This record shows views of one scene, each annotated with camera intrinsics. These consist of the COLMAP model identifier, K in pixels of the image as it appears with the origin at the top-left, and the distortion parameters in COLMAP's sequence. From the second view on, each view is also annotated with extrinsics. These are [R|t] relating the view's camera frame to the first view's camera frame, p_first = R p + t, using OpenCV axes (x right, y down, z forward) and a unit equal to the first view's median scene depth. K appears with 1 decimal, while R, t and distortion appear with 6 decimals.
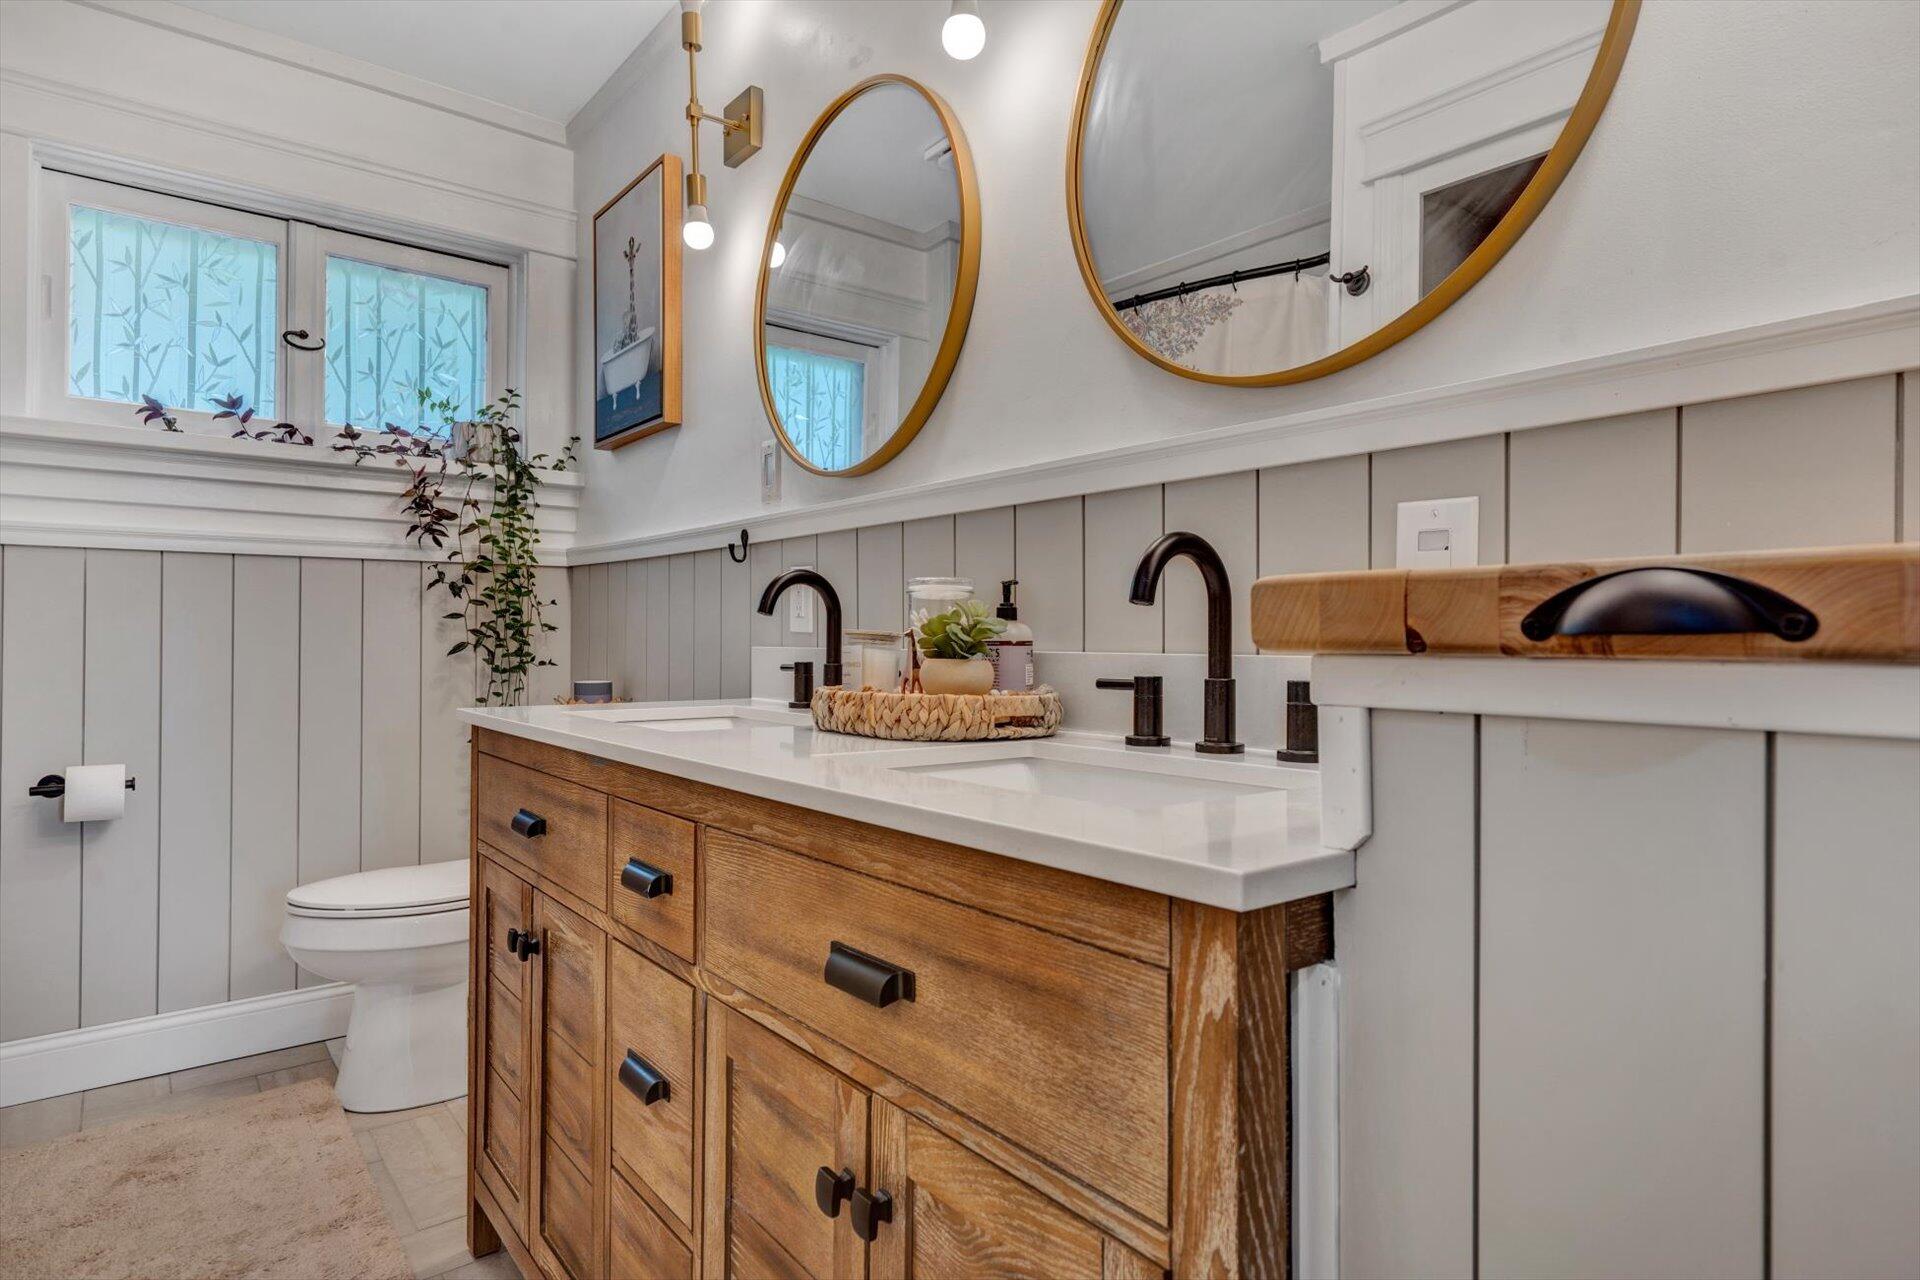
lens RADIAL K [[1055.2, 0, 955.3], [0, 1055.2, 639.6], [0, 0, 1]] dist [0.009393, -0.001262]
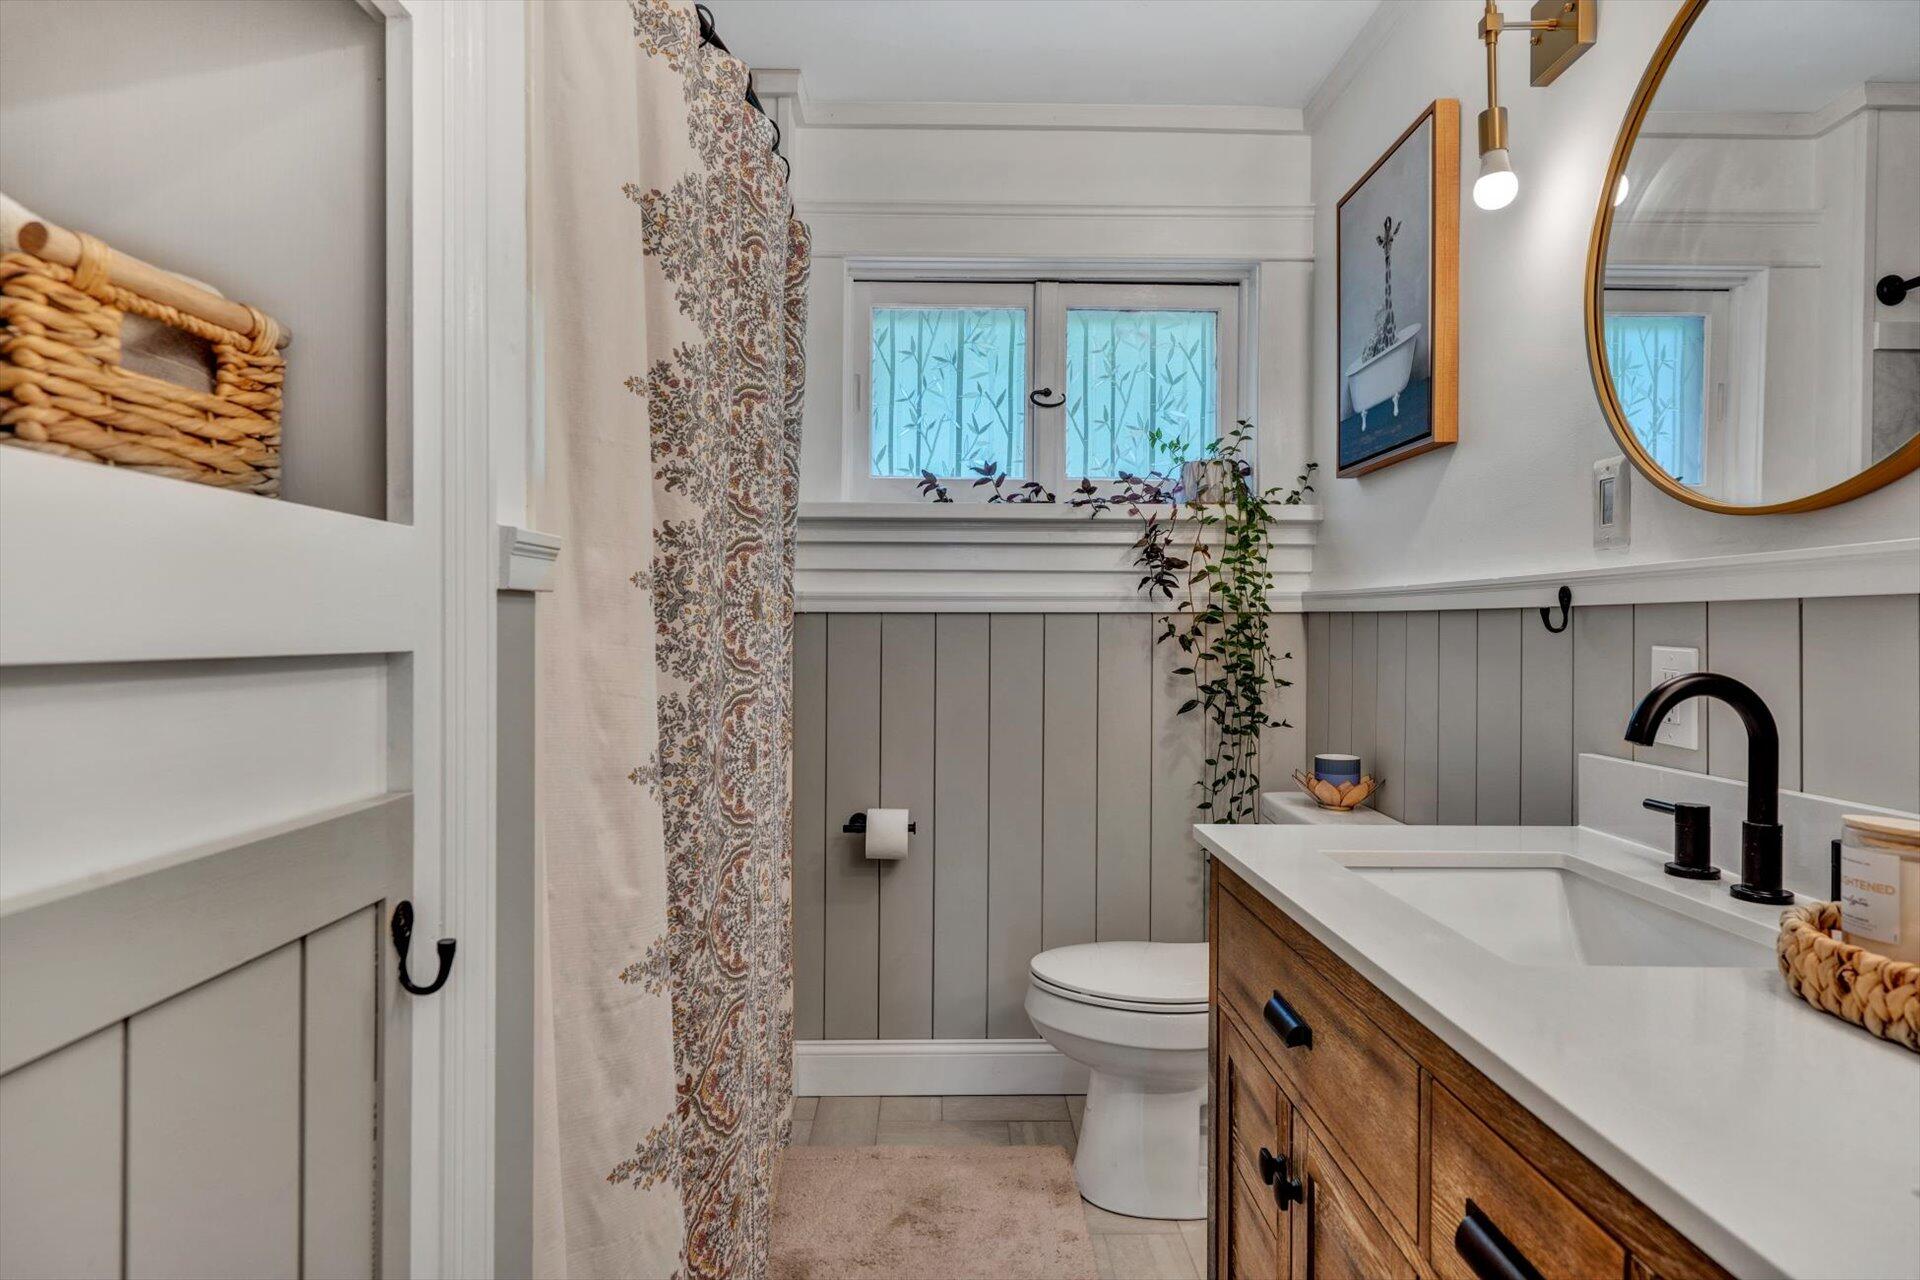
lens RADIAL K [[1055.2, 0, 957.7], [0, 1055.2, 637.0], [0, 0, 1]] dist [0.009393, -0.001262]
pose [[0.798607, 0.001236, -0.601852, -0.080801], [-0.000053, 0.999998, 0.001982, -0.059520], [0.601853, -0.001551, 0.798605, 0.150978]]
